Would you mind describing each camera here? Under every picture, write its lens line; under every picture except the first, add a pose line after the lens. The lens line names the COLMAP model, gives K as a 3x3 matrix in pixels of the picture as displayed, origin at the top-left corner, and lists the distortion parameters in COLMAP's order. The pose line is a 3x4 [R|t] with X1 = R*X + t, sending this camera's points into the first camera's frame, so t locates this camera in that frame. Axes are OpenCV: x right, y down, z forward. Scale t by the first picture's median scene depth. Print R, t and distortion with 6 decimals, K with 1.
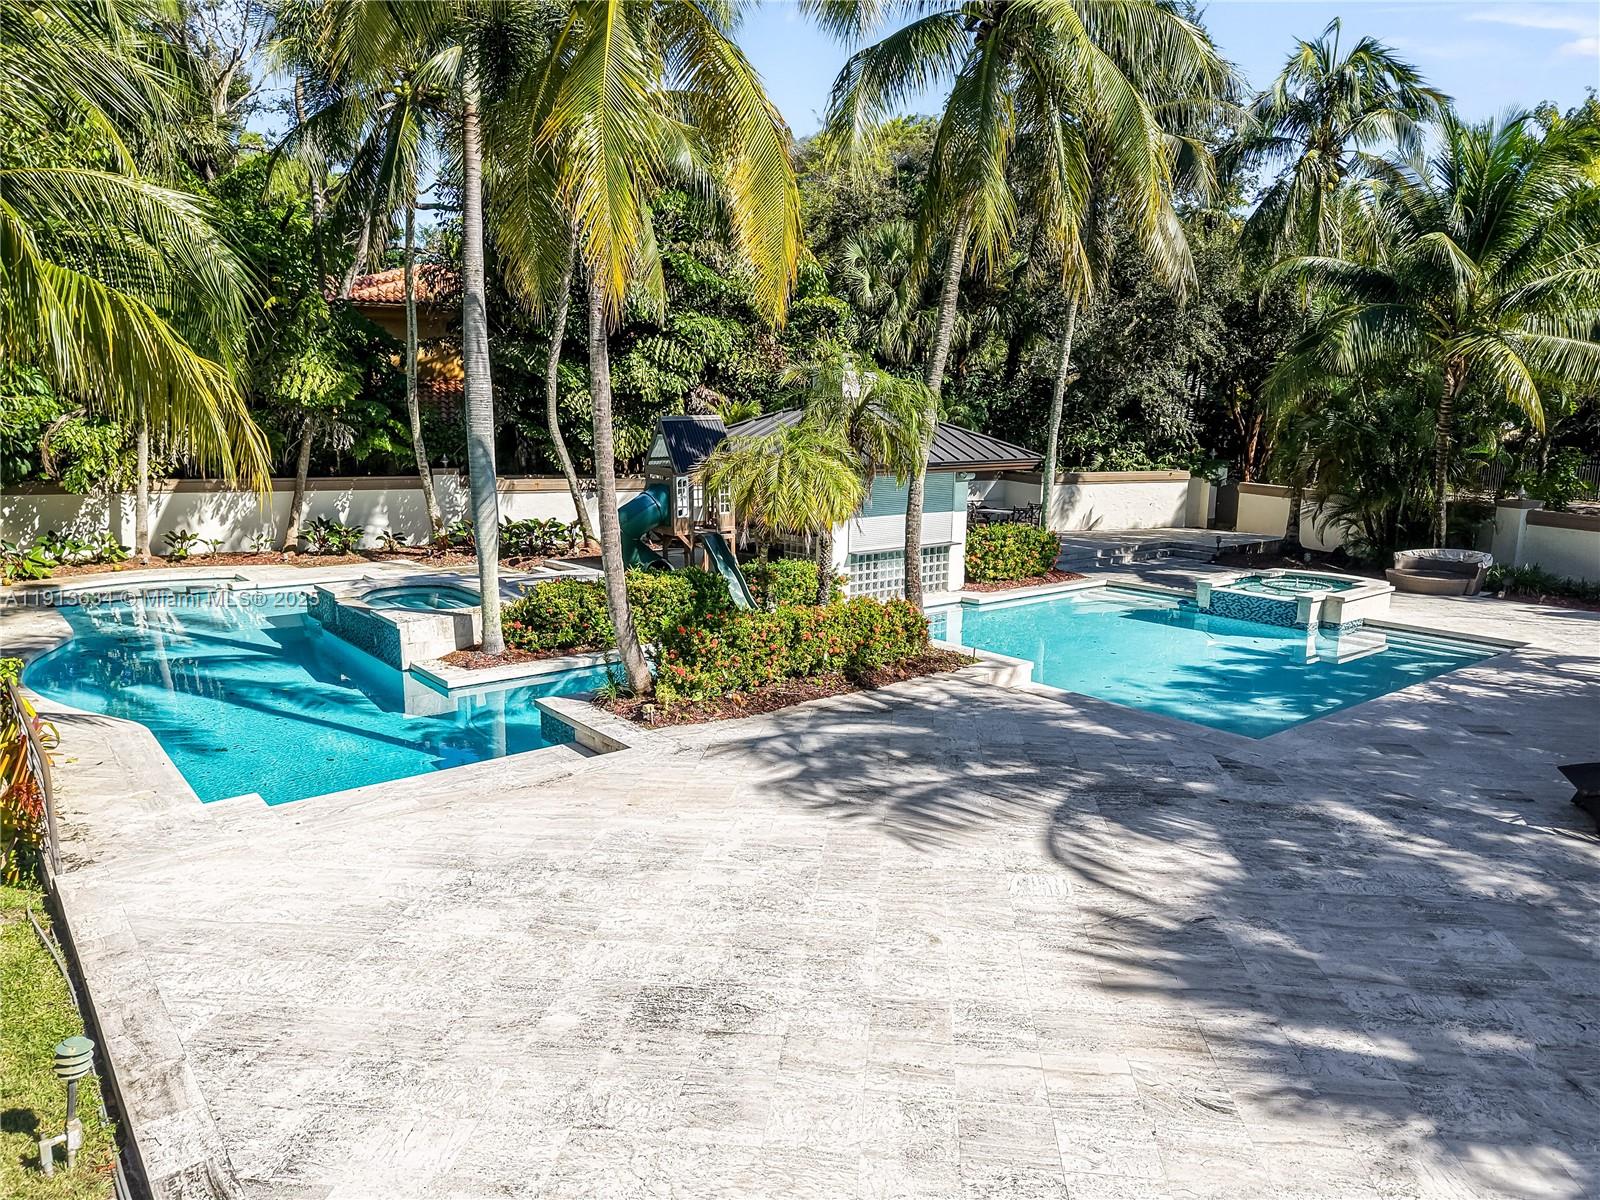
lens RADIAL K [[1088.7, 0, 800.0], [0, 1088.7, 600.0], [0, 0, 1]] dist [0.006848, -0.000133]
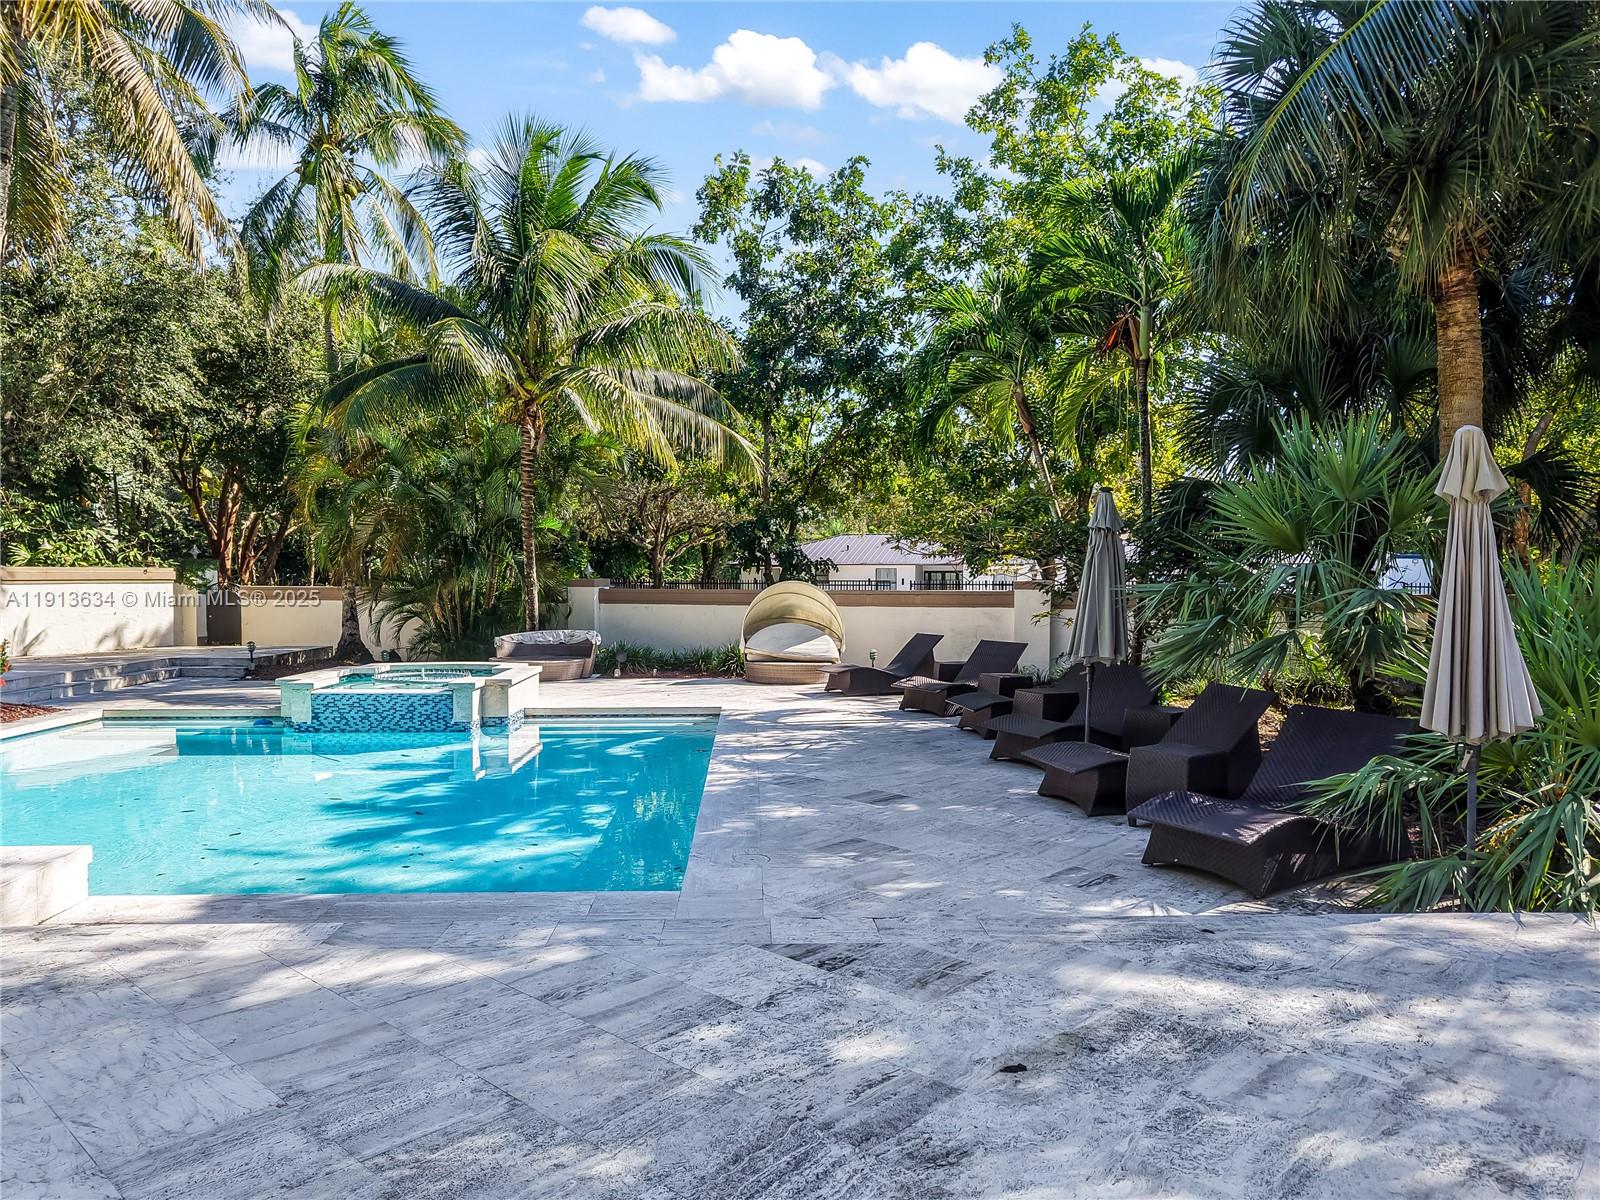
lens RADIAL K [[1088.7, 0, 800.0], [0, 1088.7, 600.0], [0, 0, 1]] dist [0.006848, -0.000133]
pose [[0.594273, -0.026016, 0.803843, 0.030900], [0.144393, 0.986688, -0.074814, 0.022262], [-0.791196, 0.160529, 0.590118, 0.338946]]
